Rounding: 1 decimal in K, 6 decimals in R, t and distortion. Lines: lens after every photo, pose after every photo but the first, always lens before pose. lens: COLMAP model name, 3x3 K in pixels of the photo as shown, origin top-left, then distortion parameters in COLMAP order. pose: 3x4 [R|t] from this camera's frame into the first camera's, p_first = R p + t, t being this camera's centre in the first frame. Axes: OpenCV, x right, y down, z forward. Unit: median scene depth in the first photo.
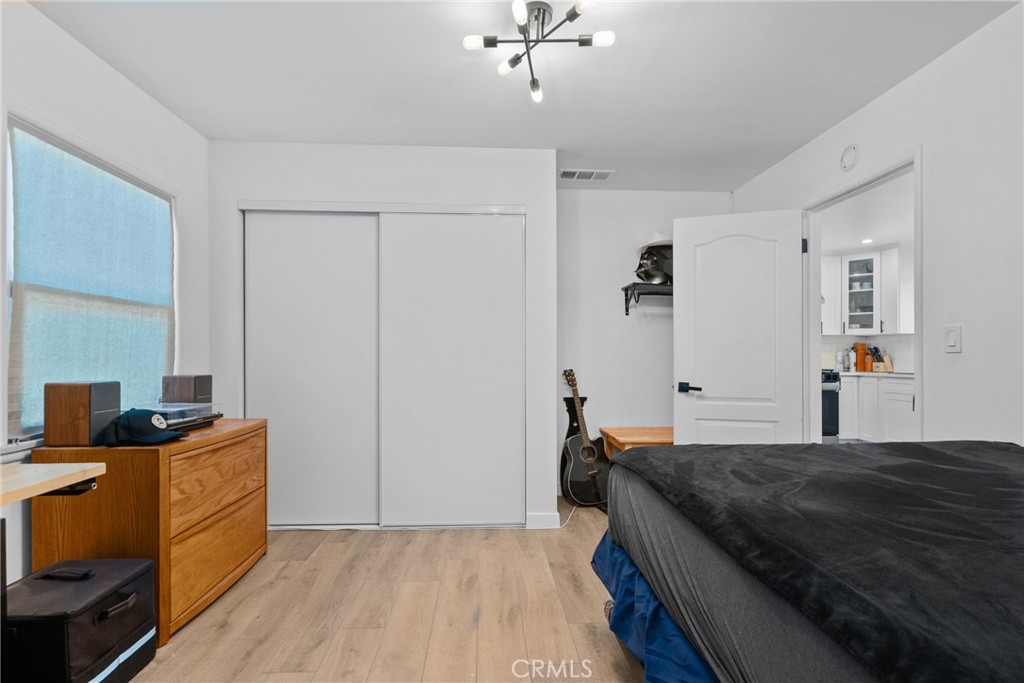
lens RADIAL K [[469.5, 0, 511.3], [0, 469.5, 353.7], [0, 0, 1]] dist [-0.002929, 0.001870]
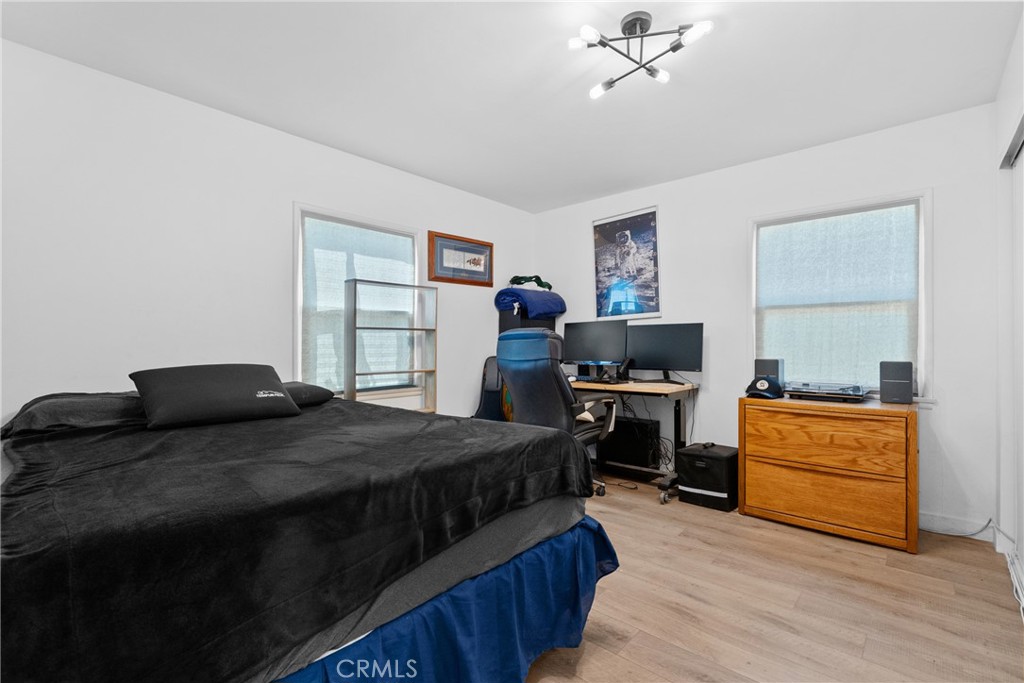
lens RADIAL K [[469.5, 0, 513.1], [0, 469.5, 338.1], [0, 0, 1]] dist [-0.002929, 0.001870]
pose [[-0.699782, -0.006149, -0.714330, 0.879624], [0.004498, 0.999905, -0.013014, 0.001793], [0.714342, -0.012320, -0.699688, 1.340060]]
